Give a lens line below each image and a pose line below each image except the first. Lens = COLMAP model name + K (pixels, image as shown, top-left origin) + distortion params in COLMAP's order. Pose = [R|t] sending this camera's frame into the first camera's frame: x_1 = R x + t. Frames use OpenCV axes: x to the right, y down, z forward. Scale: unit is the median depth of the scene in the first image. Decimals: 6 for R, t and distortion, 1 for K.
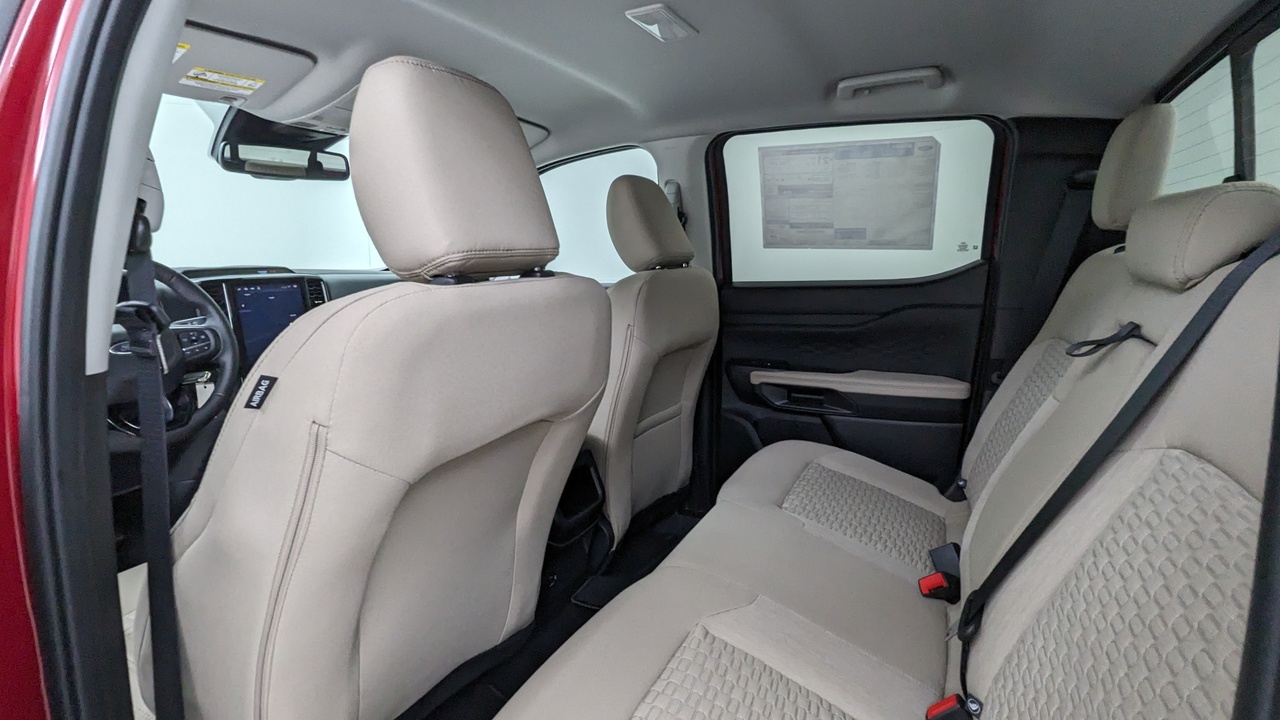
lens RADIAL K [[620.8, 0, 636.1], [0, 620.8, 362.2], [0, 0, 1]] dist [-0.001942, 0.002096]
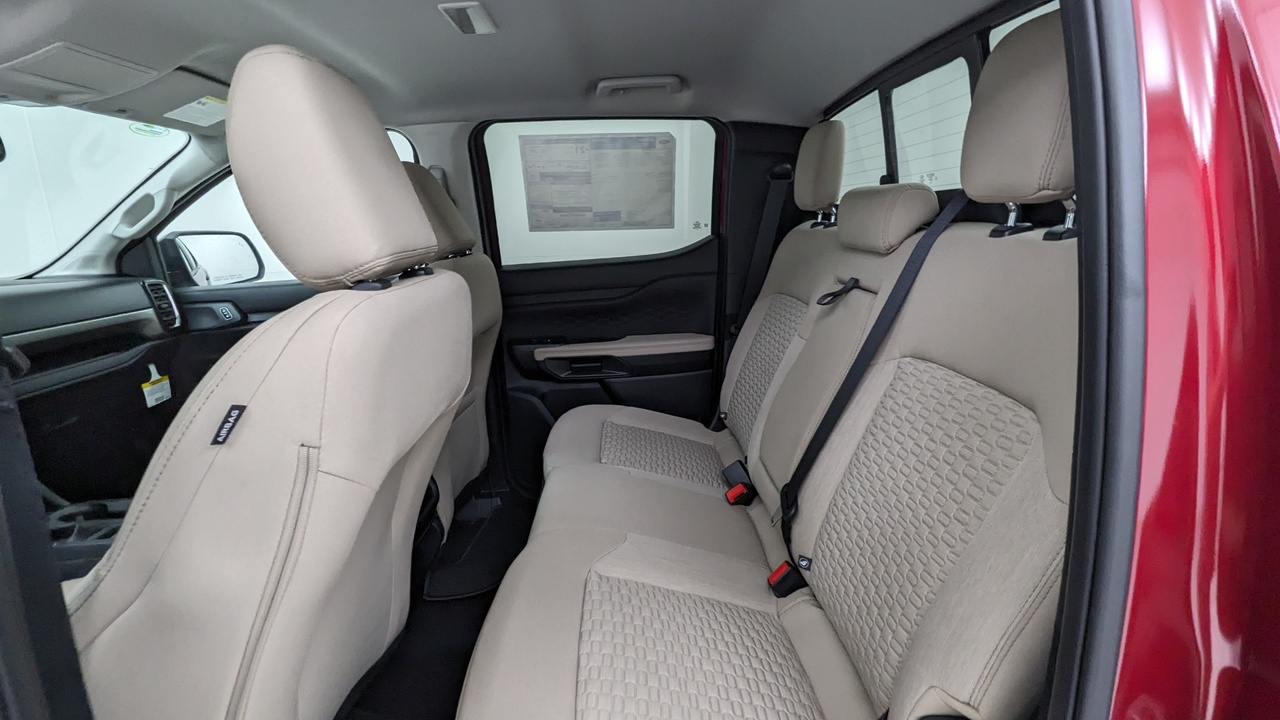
lens RADIAL K [[620.8, 0, 641.6], [0, 620.8, 364.4], [0, 0, 1]] dist [-0.001942, 0.002096]
pose [[0.878662, -0.135795, 0.457725, -0.186594], [0.118345, 0.990727, 0.066744, -0.010762], [-0.462544, -0.004476, 0.886585, -0.031989]]
